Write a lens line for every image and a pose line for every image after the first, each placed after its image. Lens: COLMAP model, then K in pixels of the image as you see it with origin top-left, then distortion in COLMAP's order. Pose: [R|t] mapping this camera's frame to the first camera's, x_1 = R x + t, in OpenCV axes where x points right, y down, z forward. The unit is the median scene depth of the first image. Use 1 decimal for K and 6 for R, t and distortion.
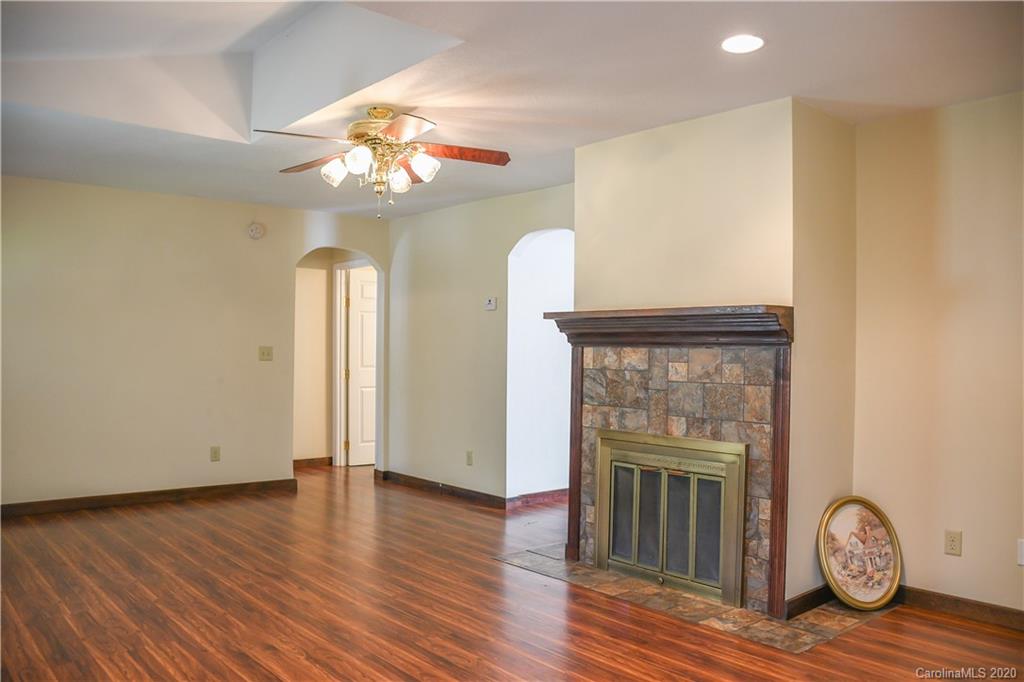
lens RADIAL K [[831.7, 0, 516.1], [0, 831.7, 347.8], [0, 0, 1]] dist [-0.116666, 0.056096]
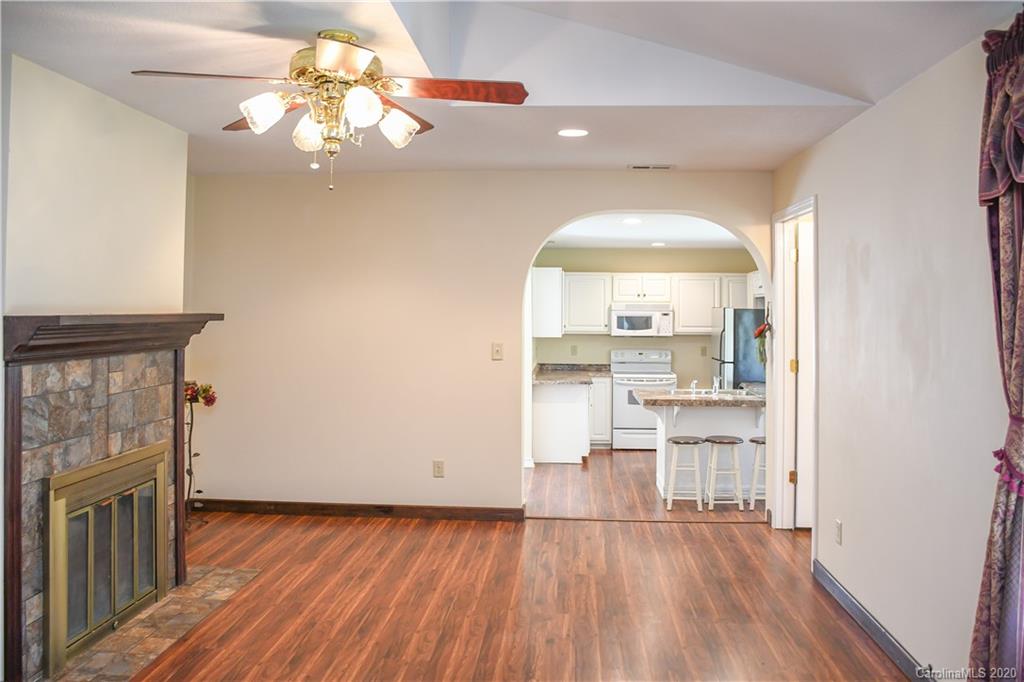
lens RADIAL K [[831.7, 0, 508.5], [0, 831.7, 257.7], [0, 0, 1]] dist [-0.116666, 0.056096]
pose [[-0.709769, 0.029247, 0.703827, -0.723211], [-0.010037, 0.998616, -0.051619, -0.064661], [-0.704363, -0.043702, -0.708493, 1.324085]]
